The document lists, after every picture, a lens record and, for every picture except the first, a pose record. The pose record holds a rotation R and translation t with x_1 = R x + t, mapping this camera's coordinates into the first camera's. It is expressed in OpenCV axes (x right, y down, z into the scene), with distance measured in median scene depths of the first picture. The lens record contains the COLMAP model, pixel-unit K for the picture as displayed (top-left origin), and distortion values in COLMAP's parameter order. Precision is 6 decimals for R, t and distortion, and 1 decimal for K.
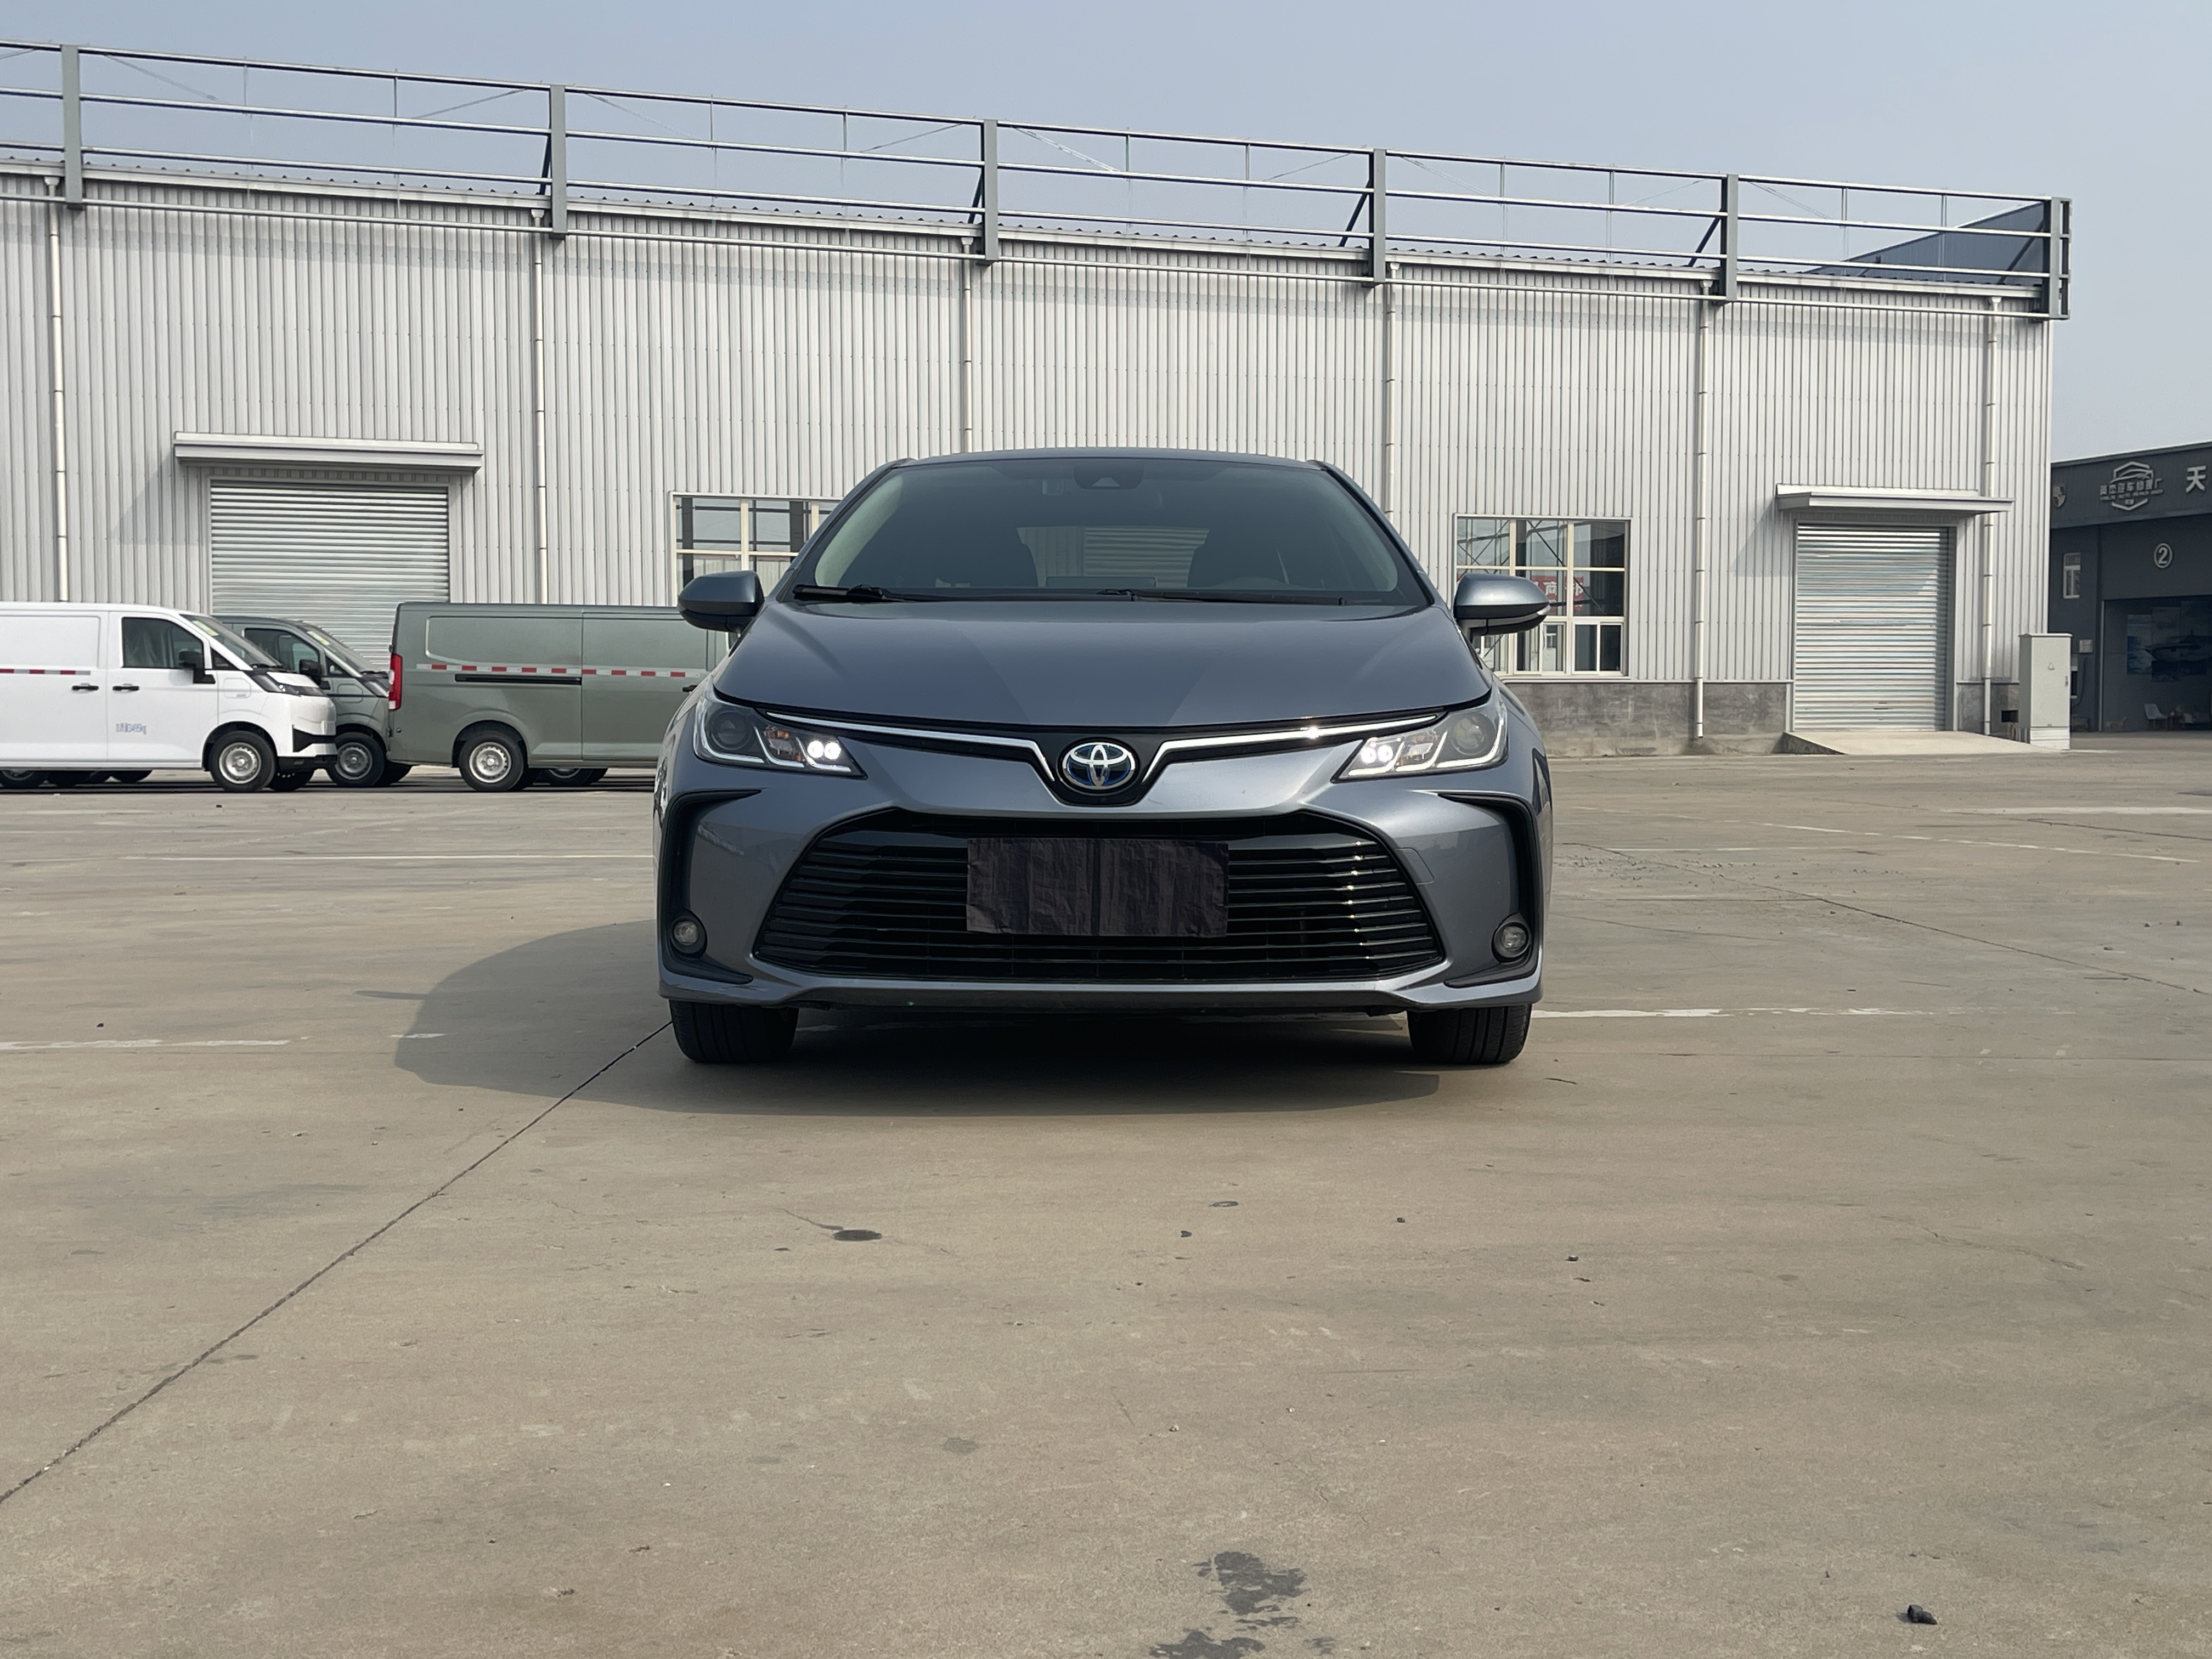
lens RADIAL K [[2585.0, 0, 1106.0], [0, 2585.0, 829.5], [0, 0, 1]] dist [0.040485, 0.022274]
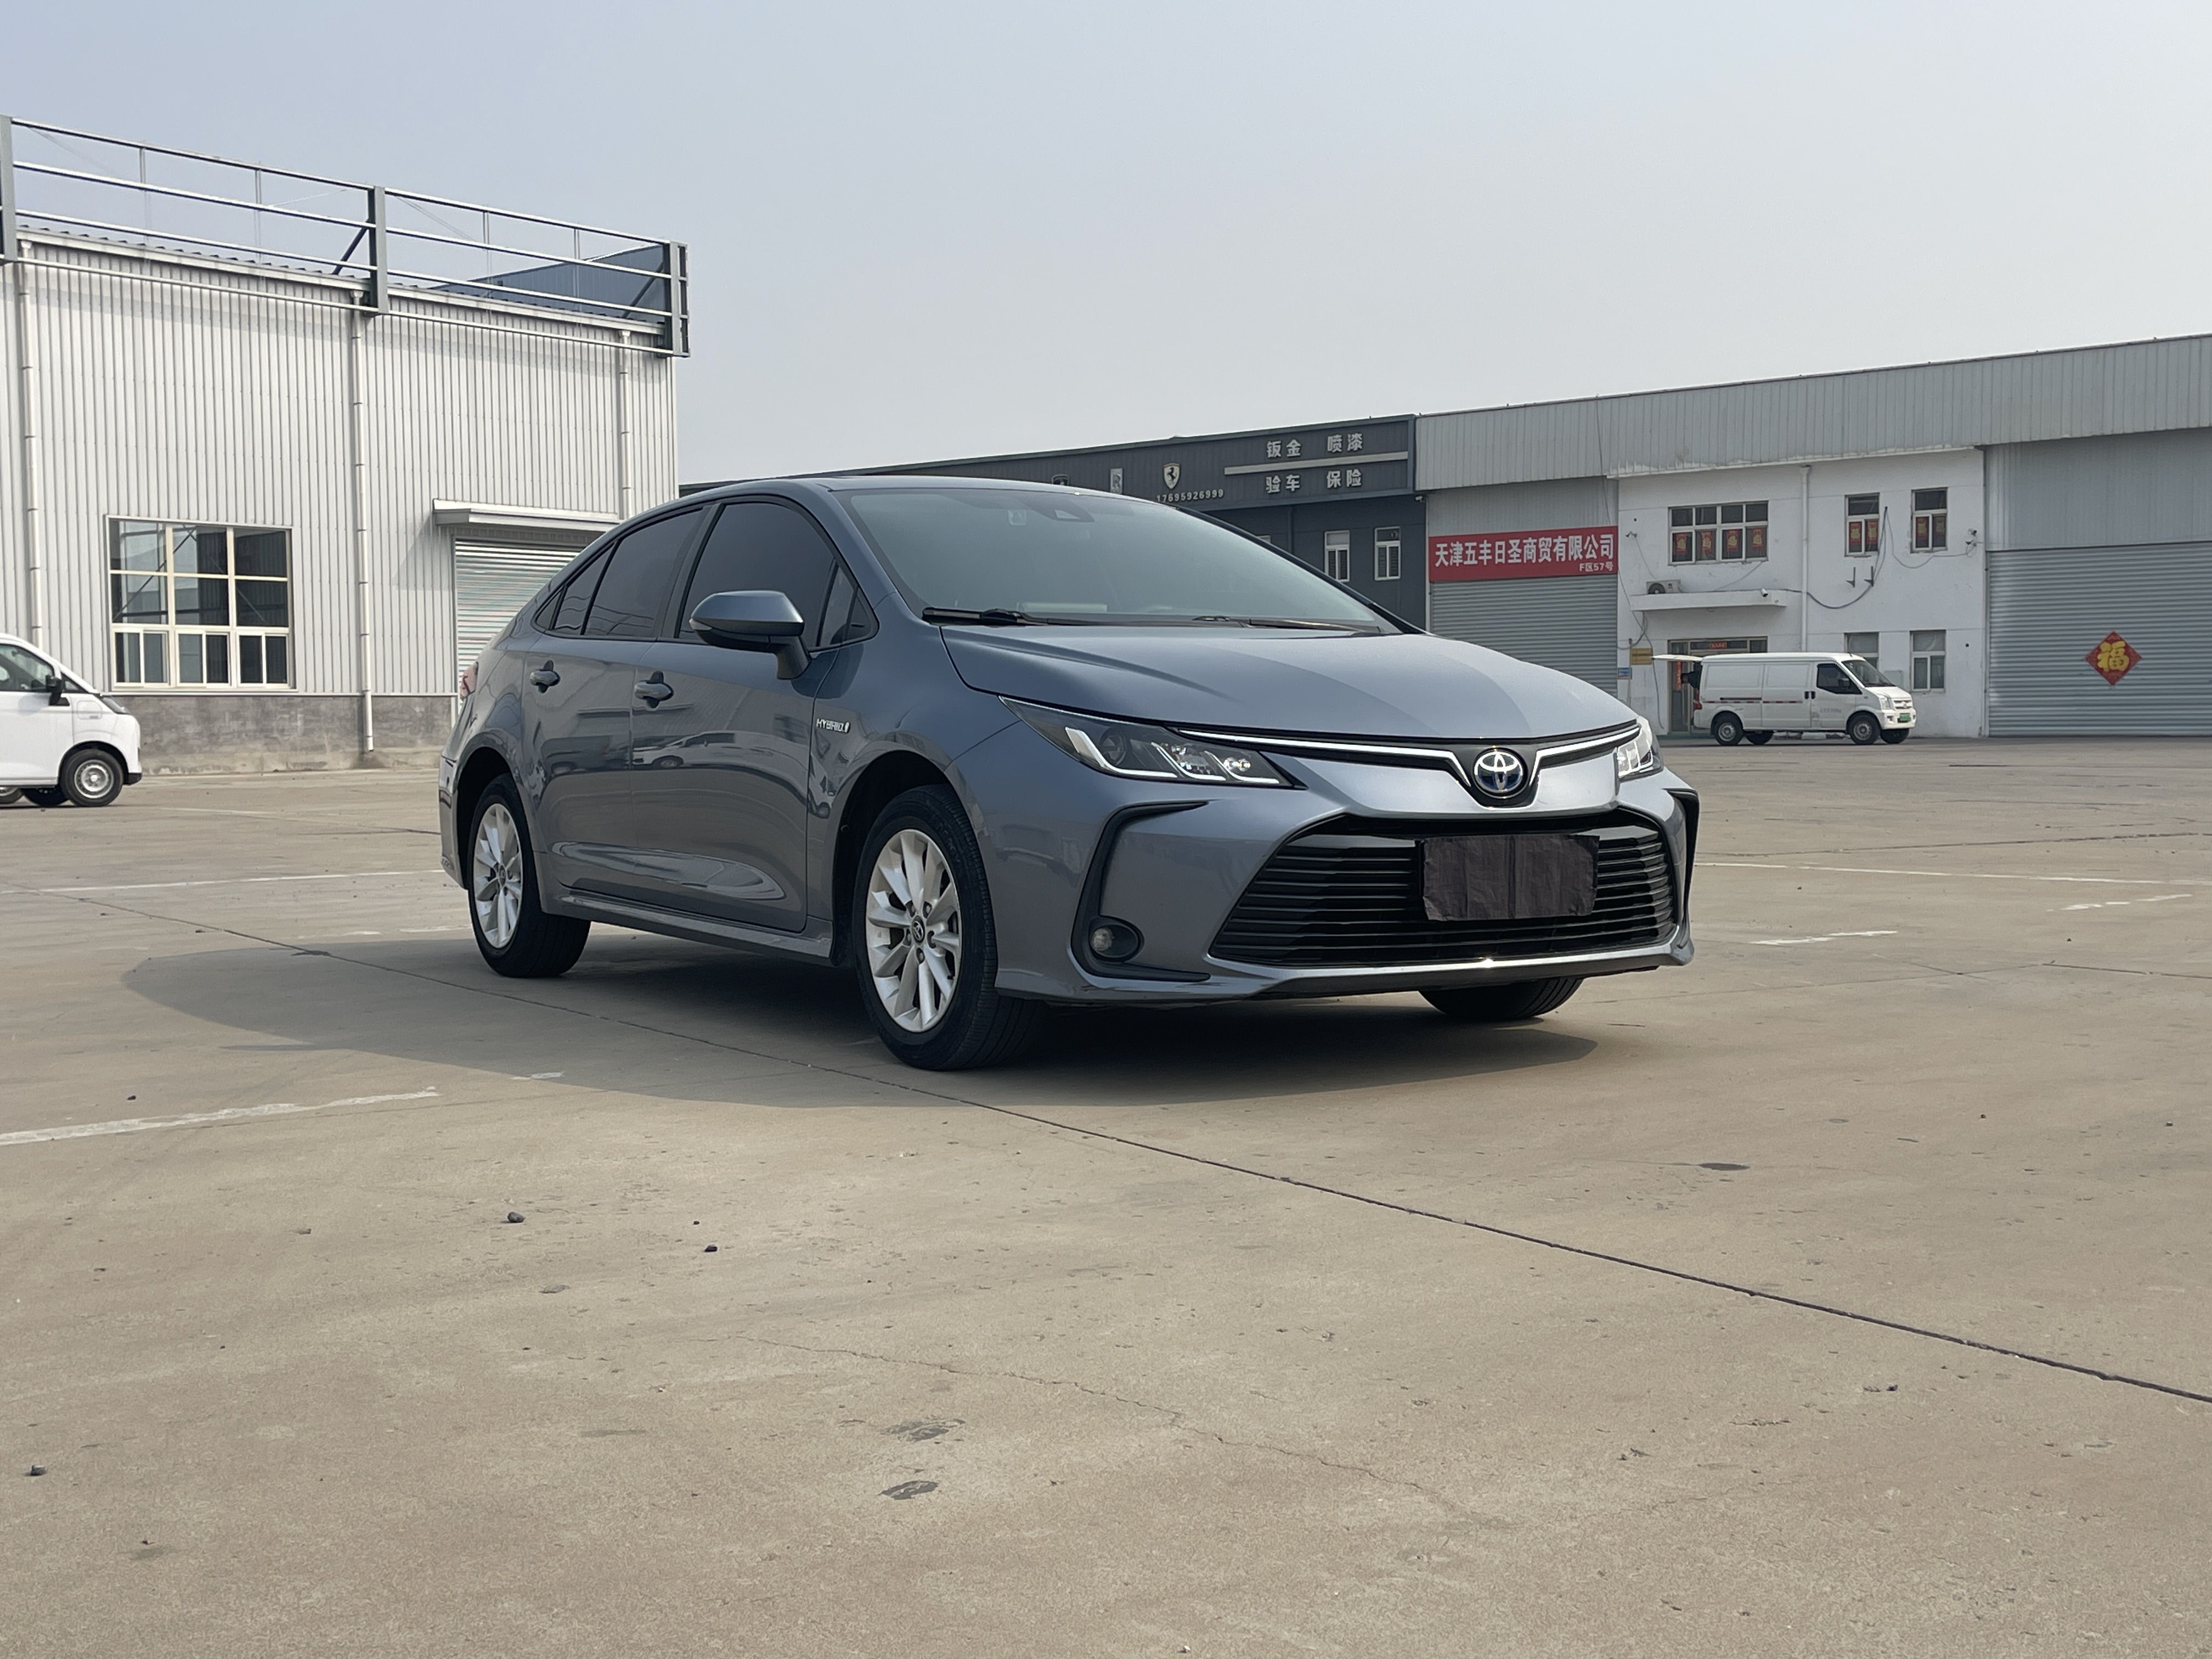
lens RADIAL K [[2585.0, 0, 1106.0], [0, 2585.0, 829.5], [0, 0, 1]] dist [0.040485, 0.022274]
pose [[0.847923, -0.028476, 0.529353, -0.059242], [0.031047, 0.999510, 0.004036, -0.000702], [-0.529209, 0.013013, 0.848392, 0.008427]]
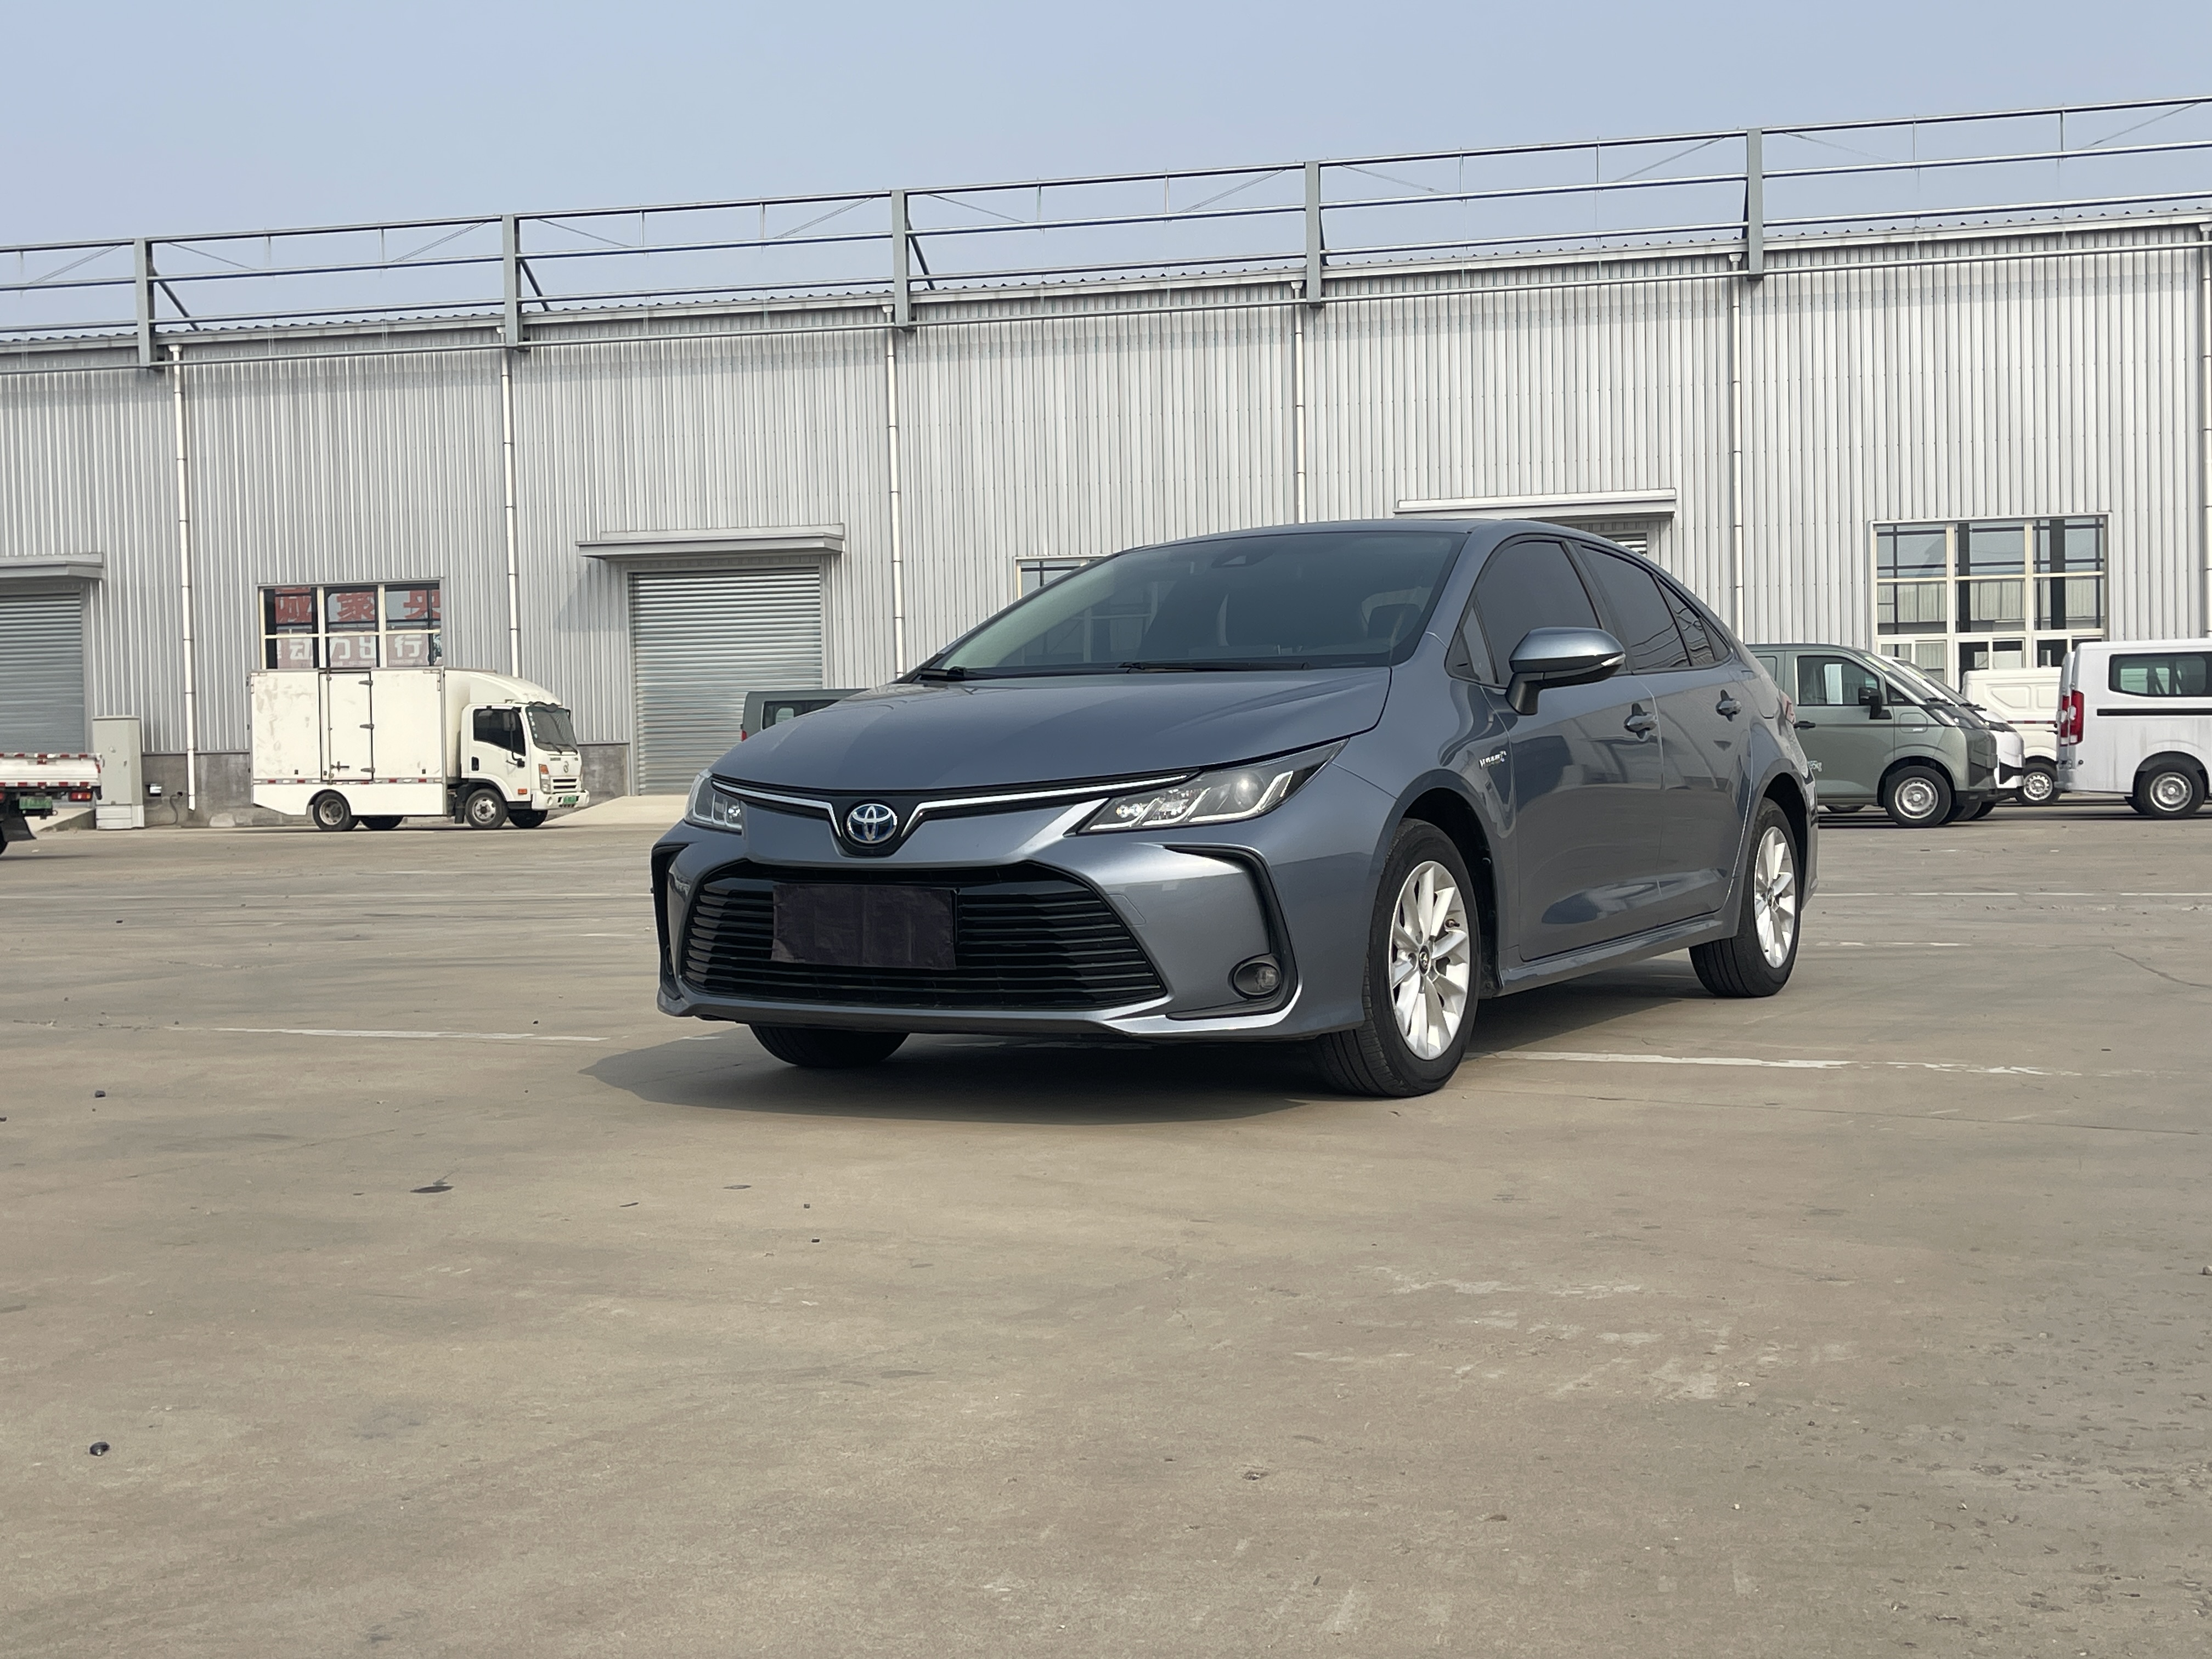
lens RADIAL K [[2585.0, 0, 1106.0], [0, 2585.0, 829.5], [0, 0, 1]] dist [0.040485, 0.022274]
pose [[0.865445, -0.006474, -0.500963, 0.052921], [-0.000220, 0.999911, -0.013302, -0.000464], [0.501004, 0.011622, 0.865367, 0.002036]]
